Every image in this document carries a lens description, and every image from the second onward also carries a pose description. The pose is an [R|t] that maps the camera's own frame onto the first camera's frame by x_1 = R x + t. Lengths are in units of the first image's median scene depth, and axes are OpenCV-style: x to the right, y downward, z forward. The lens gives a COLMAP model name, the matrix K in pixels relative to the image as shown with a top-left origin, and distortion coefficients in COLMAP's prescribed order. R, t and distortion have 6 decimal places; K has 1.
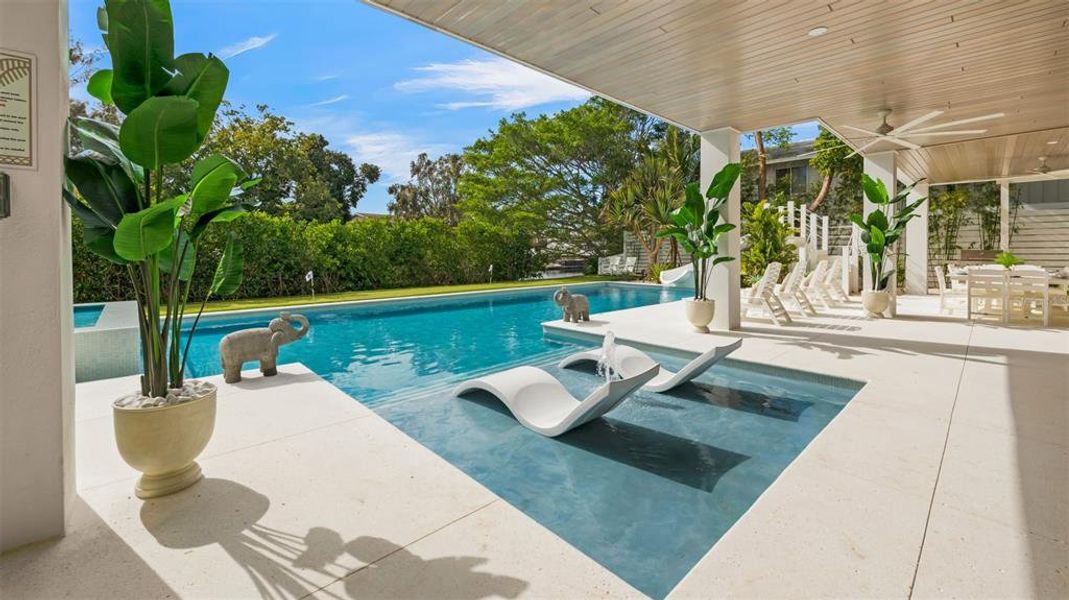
lens RADIAL K [[433.0, 0, 538.5], [0, 433.0, 259.6], [0, 0, 1]] dist [-0.001165, -0.002535]
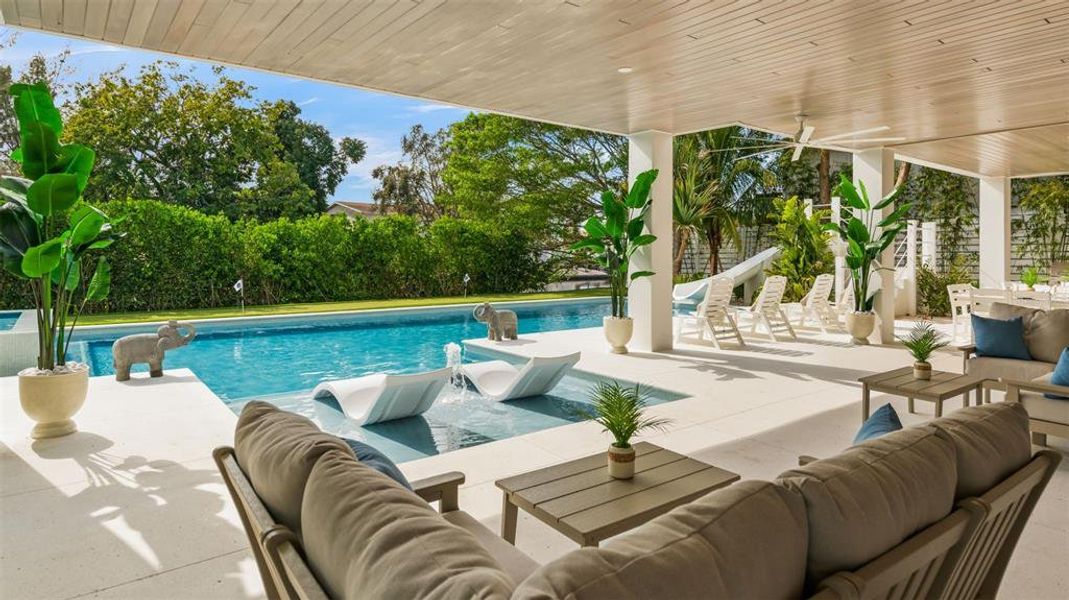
lens RADIAL K [[611.8, 0, 542.9], [0, 611.8, 251.3], [0, 0, 1]] dist [0.002626, -0.004195]
pose [[0.995915, 0.008037, -0.089940, 0.153965], [-0.009858, 0.999755, -0.019830, -0.009632], [0.089759, 0.020635, 0.995750, -0.145875]]
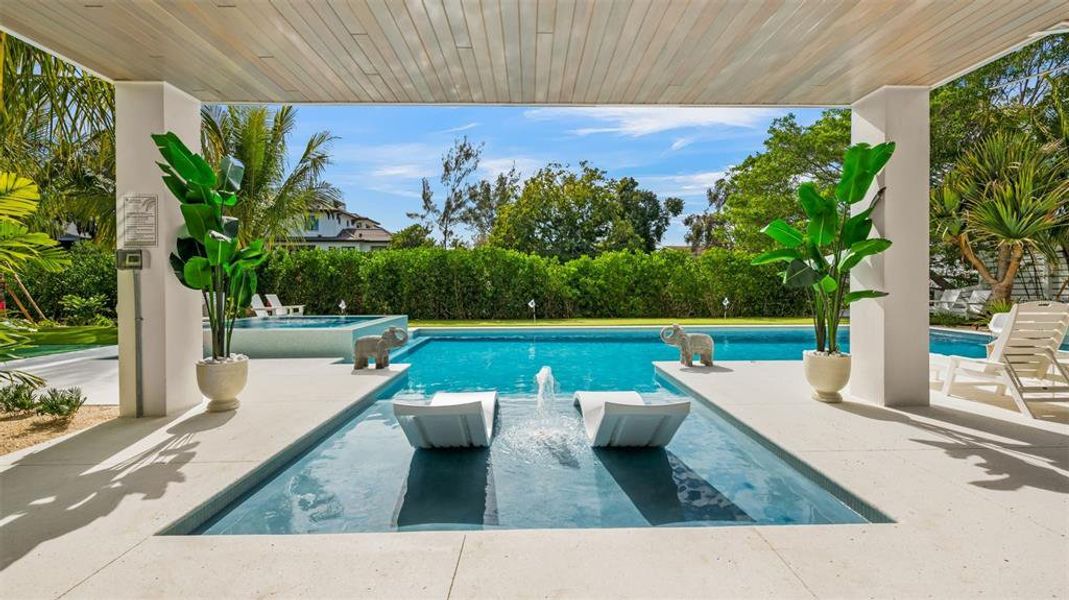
lens RADIAL K [[433.0, 0, 537.1], [0, 433.0, 288.0], [0, 0, 1]] dist [-0.001165, -0.002535]
pose [[0.738004, 0.005146, -0.674776, 0.231654], [-0.009829, 0.999947, -0.003125, -0.001384], [0.674724, 0.008939, 0.738016, 0.086832]]
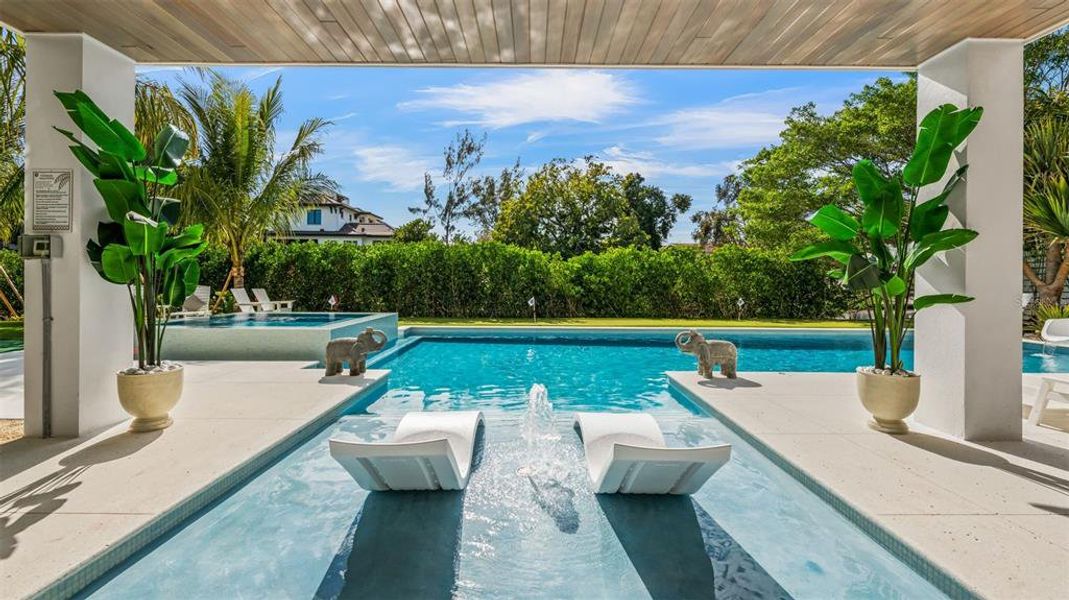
lens RADIAL K [[433.0, 0, 531.1], [0, 433.0, 283.0], [0, 0, 1]] dist [-0.001165, -0.002535]
pose [[0.722519, 0.010591, -0.691270, 0.198041], [-0.020751, 0.999764, -0.006371, -0.002861], [0.691039, 0.018948, 0.722569, 0.133025]]
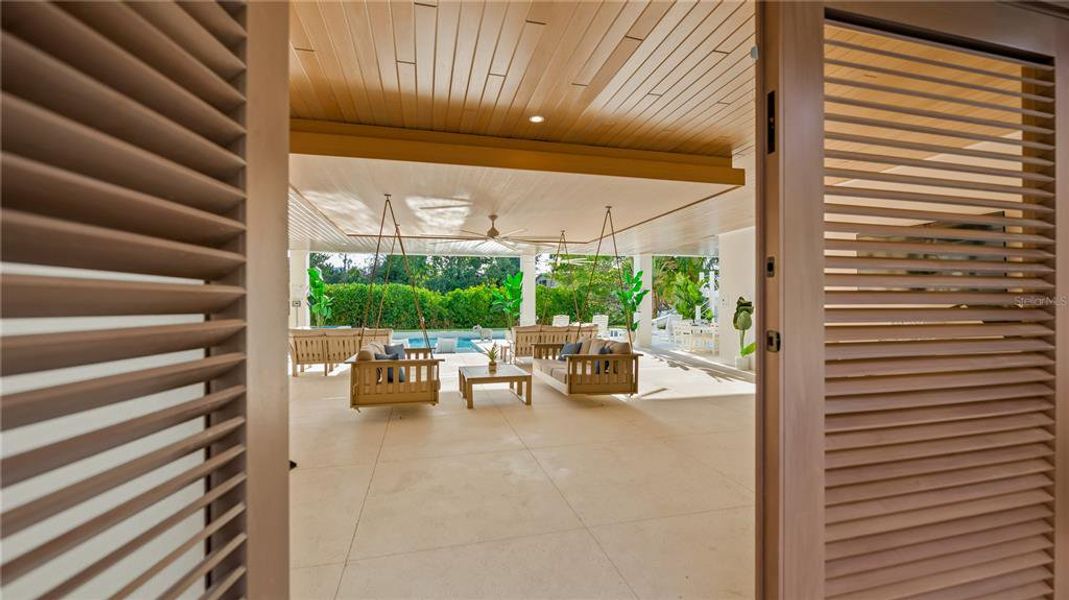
lens RADIAL K [[433.0, 0, 536.7], [0, 433.0, 303.8], [0, 0, 1]] dist [-0.001165, -0.002535]
pose [[0.877417, -0.003600, -0.479715, 0.764600], [-0.003611, 0.999894, -0.014108, -0.007382], [0.479715, 0.014111, 0.877311, -0.469050]]
